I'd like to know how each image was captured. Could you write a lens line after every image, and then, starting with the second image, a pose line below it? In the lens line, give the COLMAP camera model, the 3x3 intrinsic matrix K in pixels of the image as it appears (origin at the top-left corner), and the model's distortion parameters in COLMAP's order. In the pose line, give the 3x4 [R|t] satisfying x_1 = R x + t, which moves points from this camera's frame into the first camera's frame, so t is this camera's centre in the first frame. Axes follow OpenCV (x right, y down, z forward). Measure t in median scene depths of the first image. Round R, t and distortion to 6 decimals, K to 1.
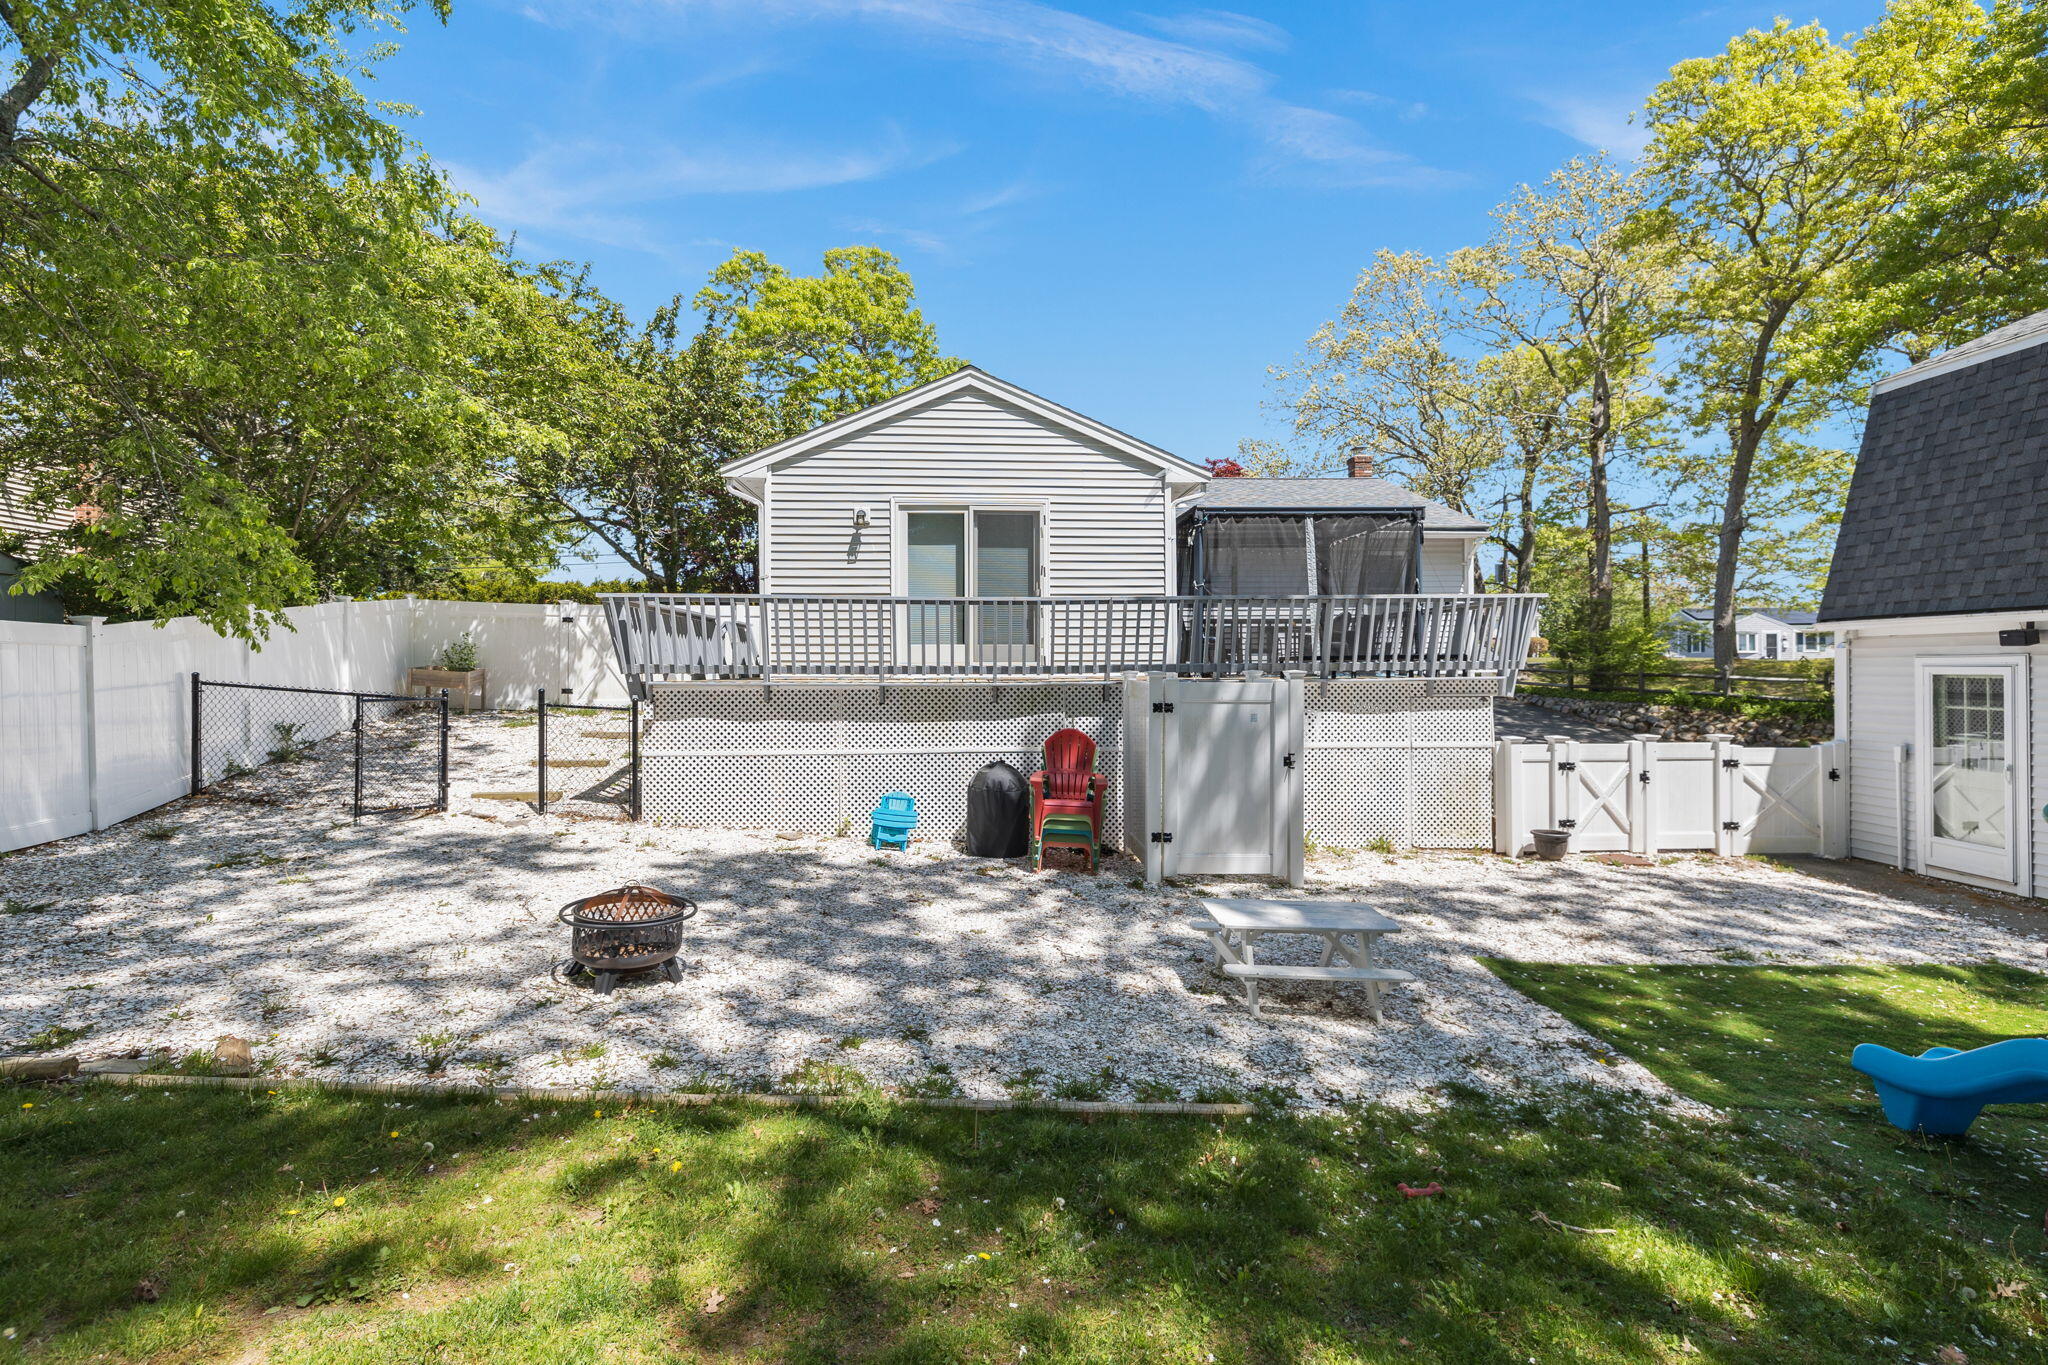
lens RADIAL K [[919.0, 0, 1035.3], [0, 919.0, 688.0], [0, 0, 1]] dist [-0.001236, -0.000104]
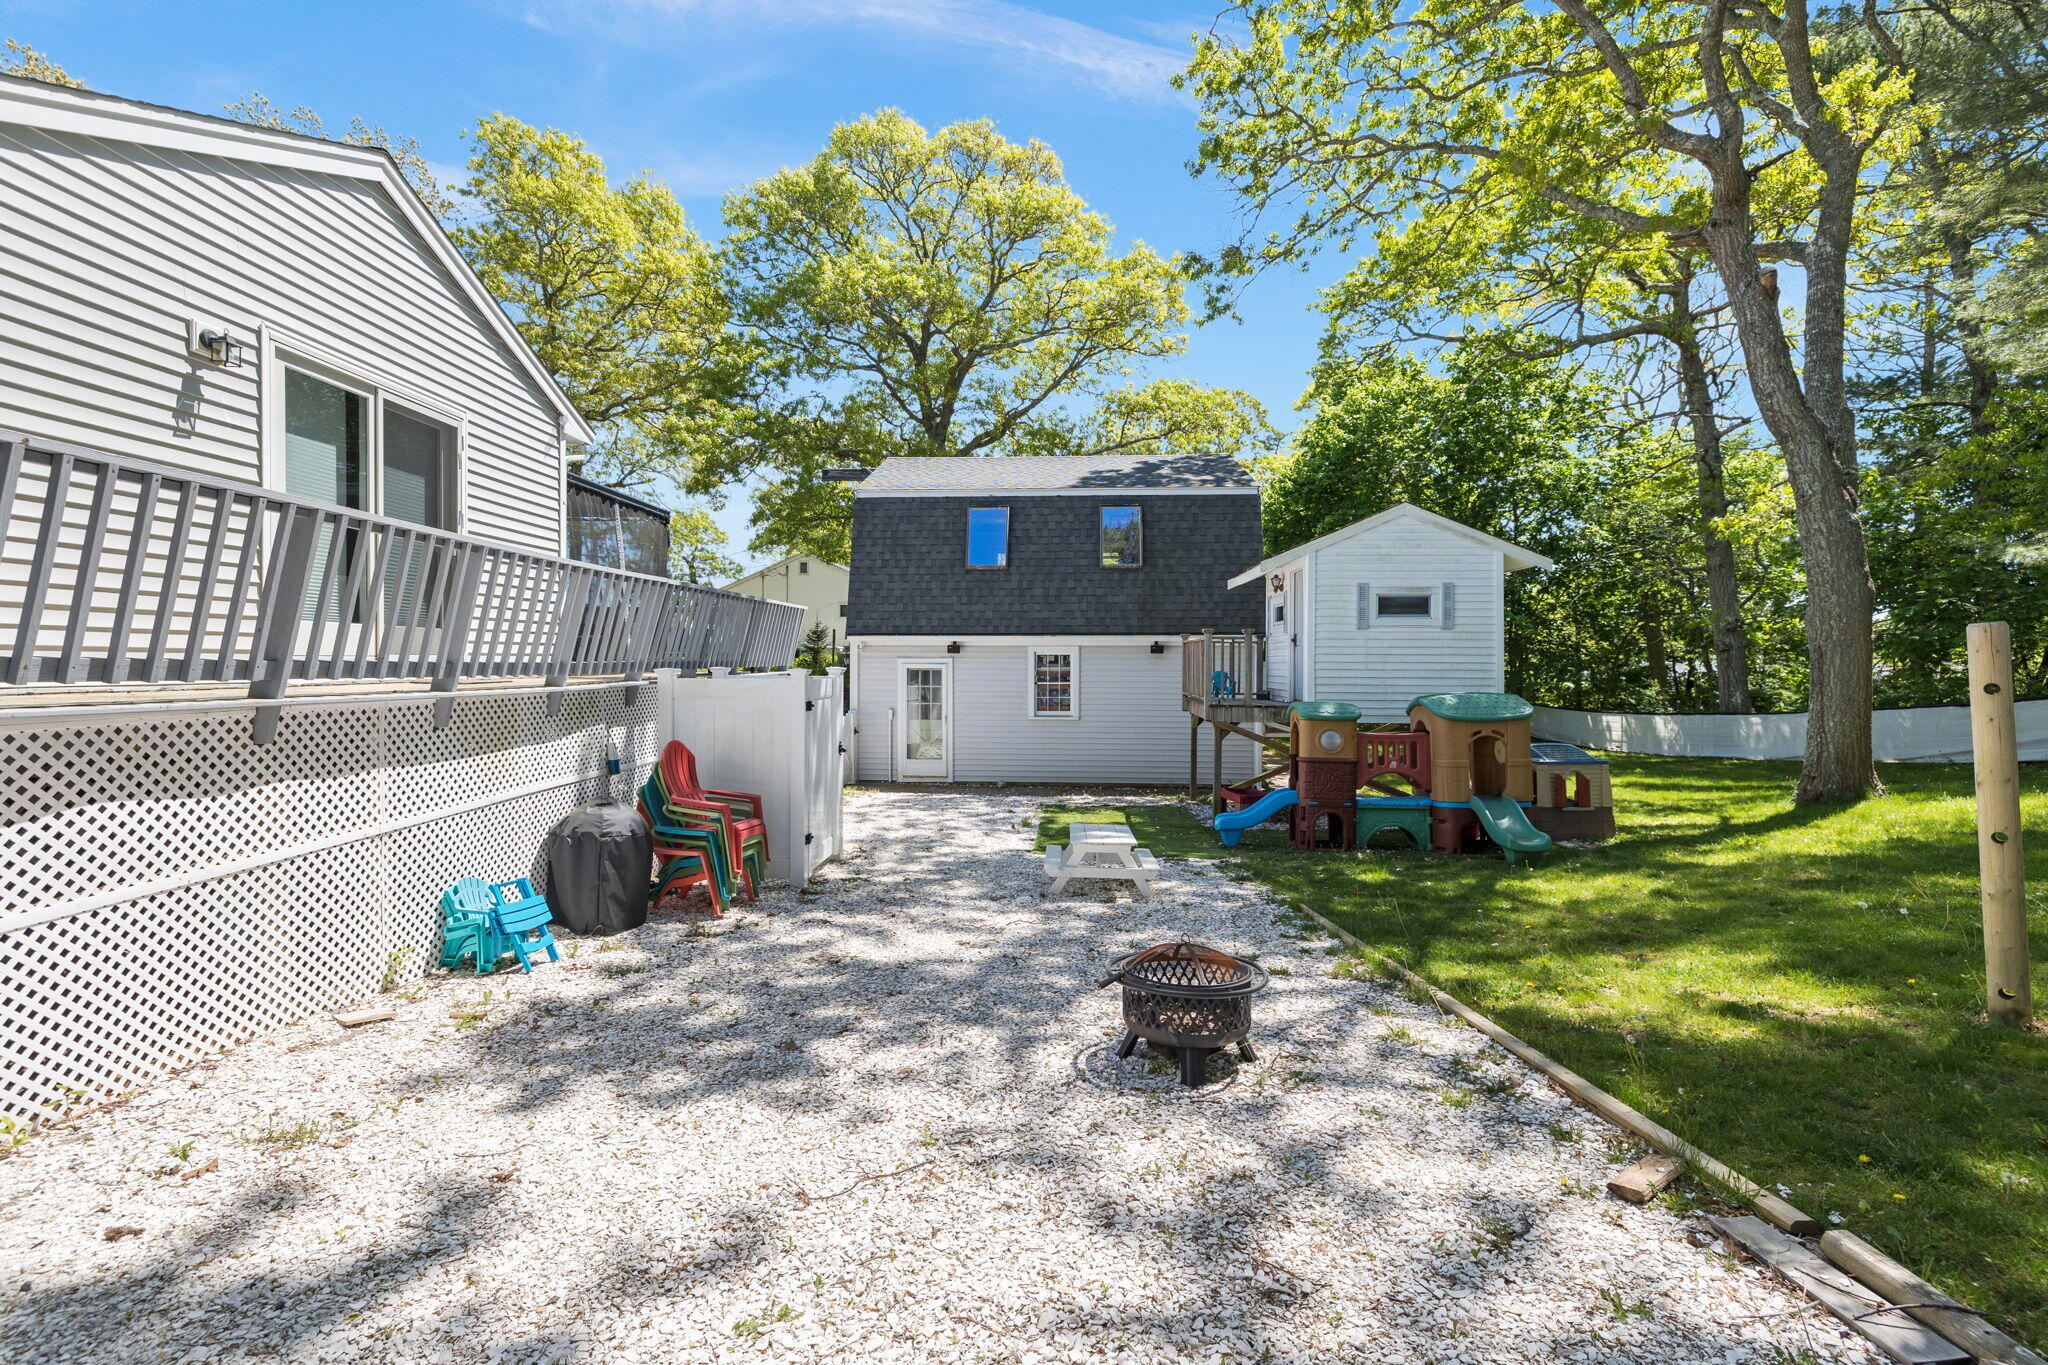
lens RADIAL K [[919.0, 0, 1035.3], [0, 919.0, 688.0], [0, 0, 1]] dist [-0.001236, -0.000104]
pose [[0.042662, -0.026751, 0.998731, -0.649581], [0.013786, 0.999562, 0.026184, -0.016012], [-0.998994, 0.012652, 0.043012, 0.557824]]
